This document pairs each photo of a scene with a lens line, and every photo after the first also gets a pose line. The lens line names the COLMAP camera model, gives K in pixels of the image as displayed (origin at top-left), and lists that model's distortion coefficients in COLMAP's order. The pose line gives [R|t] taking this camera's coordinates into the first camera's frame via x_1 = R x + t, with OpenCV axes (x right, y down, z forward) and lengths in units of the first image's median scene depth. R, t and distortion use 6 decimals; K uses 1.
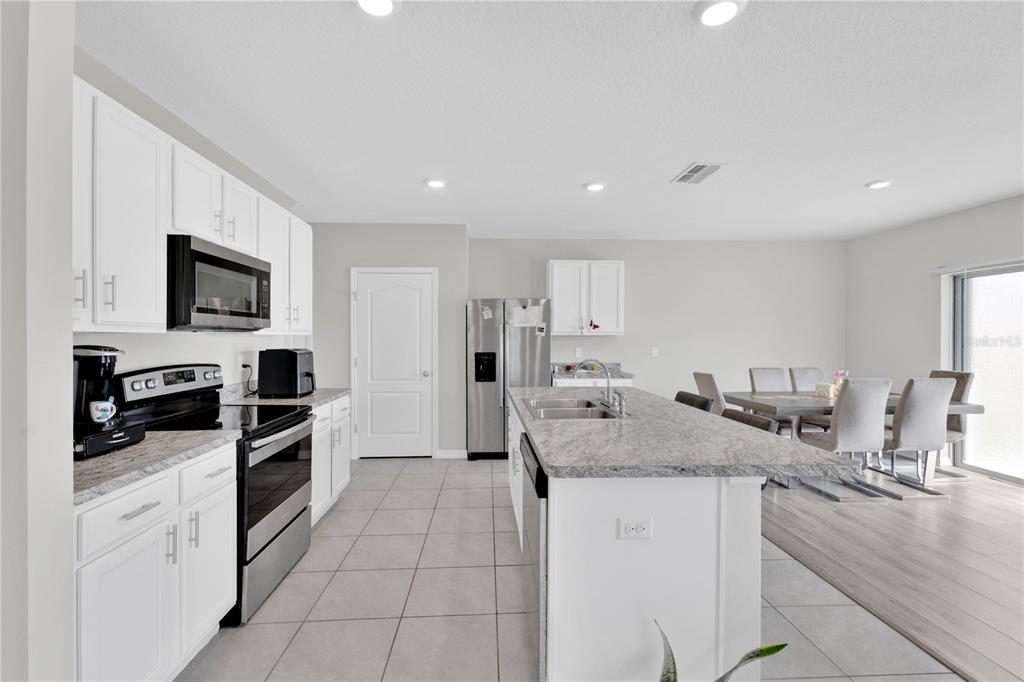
lens RADIAL K [[457.4, 0, 512.0], [0, 457.4, 341.0], [0, 0, 1]] dist [0.000157, 0.000036]
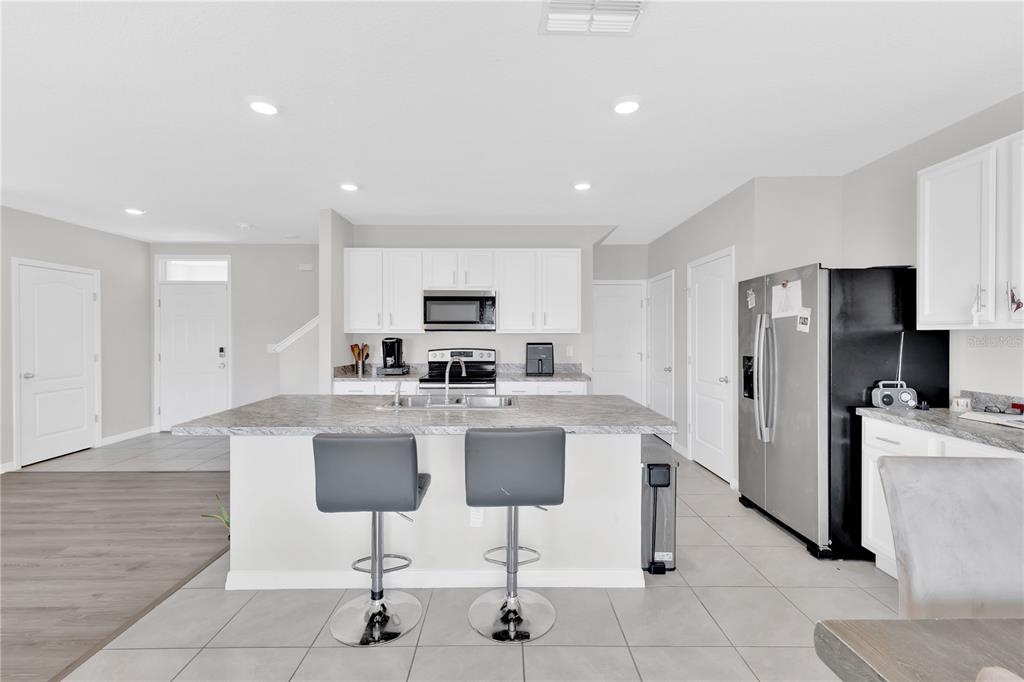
lens RADIAL K [[457.4, 0, 512.0], [0, 457.4, 341.0], [0, 0, 1]] dist [0.000157, 0.000036]
pose [[-0.050728, 0.009052, -0.998672, 1.005158], [-0.006197, 0.999937, 0.009378, -0.001725], [0.998693, 0.006665, -0.050668, 0.984124]]
